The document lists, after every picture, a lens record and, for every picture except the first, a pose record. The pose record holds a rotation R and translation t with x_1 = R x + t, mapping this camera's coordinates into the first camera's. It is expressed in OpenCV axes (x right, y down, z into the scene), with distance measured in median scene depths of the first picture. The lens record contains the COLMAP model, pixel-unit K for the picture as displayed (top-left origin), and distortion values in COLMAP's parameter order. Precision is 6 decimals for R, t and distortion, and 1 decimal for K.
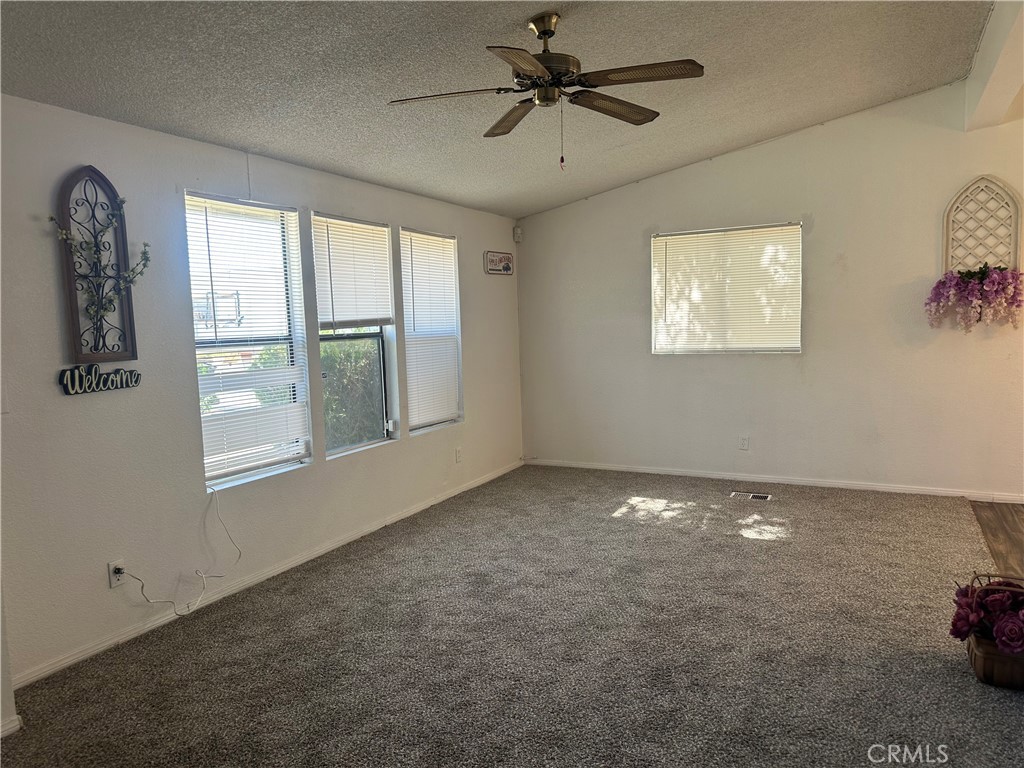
lens RADIAL K [[711.0, 0, 510.9], [0, 711.0, 388.9], [0, 0, 1]] dist [0.081603, -0.107578]
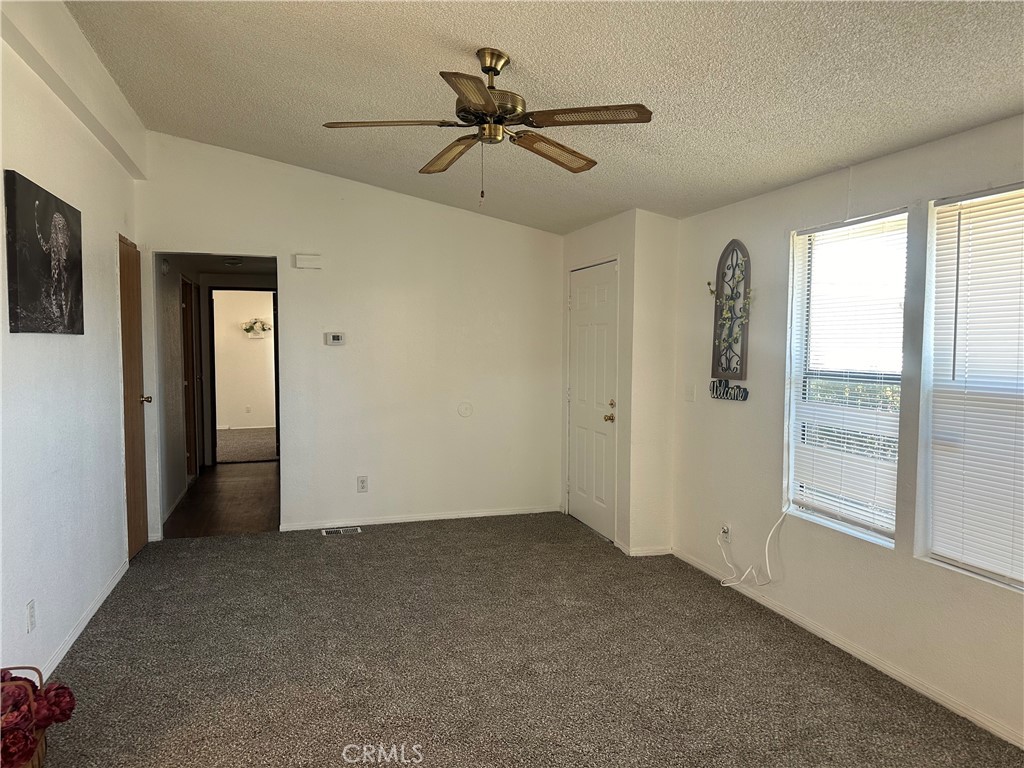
lens RADIAL K [[707.8, 0, 508.8], [0, 707.8, 387.1], [0, 0, 1]] dist [0.157990, -0.291694]
pose [[-0.716700, 0.064539, -0.694388, 0.453533], [-0.055905, 0.987187, 0.149454, -0.131717], [0.695137, 0.145934, -0.703909, 1.077144]]
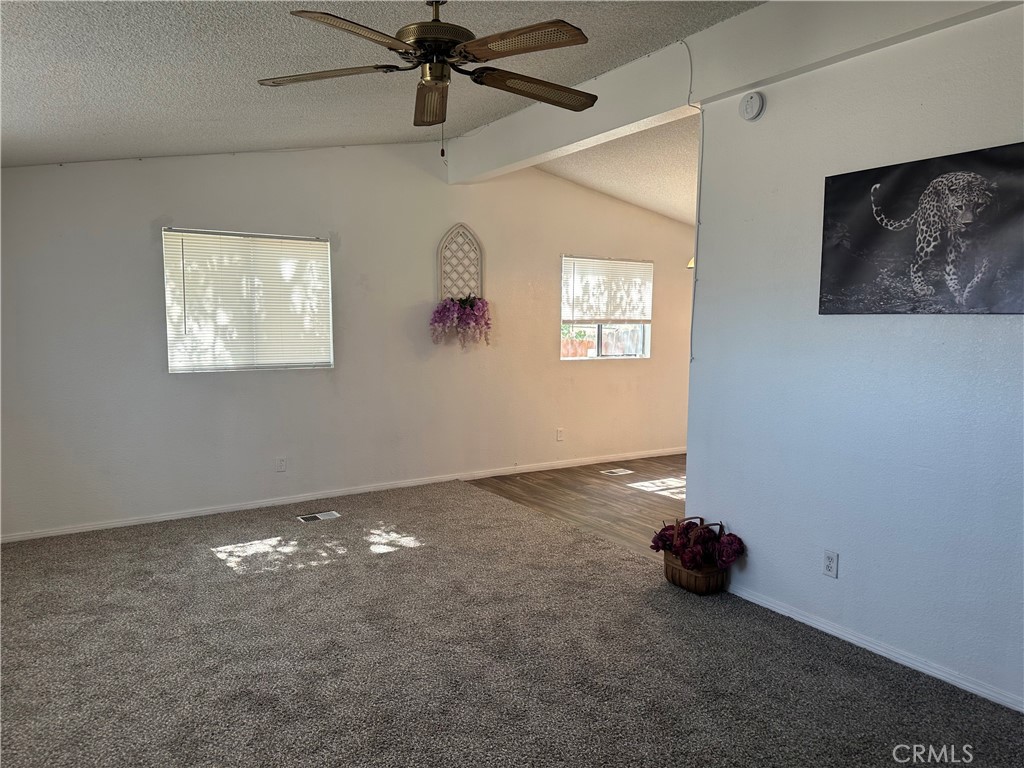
lens RADIAL K [[707.8, 0, 508.8], [0, 707.8, 387.1], [0, 0, 1]] dist [0.157990, -0.291694]
pose [[0.502013, -0.053255, 0.863219, -0.403671], [0.066390, 0.997530, 0.022931, -0.033413], [-0.862308, 0.045797, 0.504308, 0.317035]]
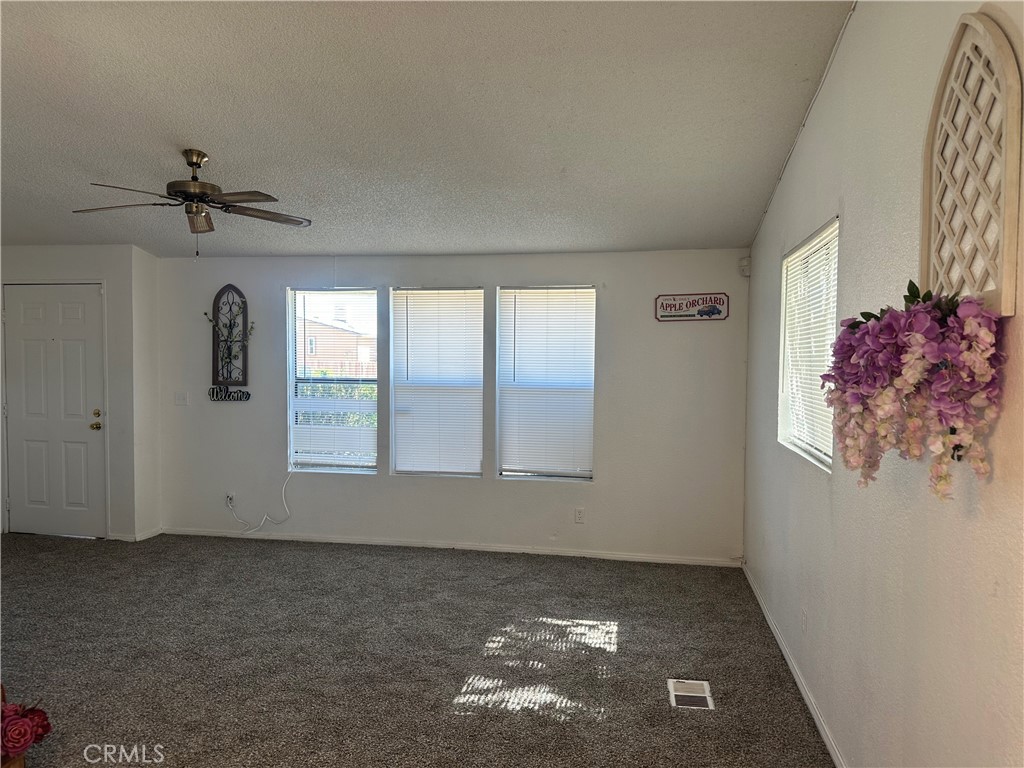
lens RADIAL K [[711.0, 0, 510.9], [0, 711.0, 388.9], [0, 0, 1]] dist [0.081603, -0.107578]
pose [[0.285152, 0.070822, -0.955862, 0.932772], [-0.111040, 0.992992, 0.040448, -0.120184], [0.952029, 0.094606, 0.291018, 0.738442]]
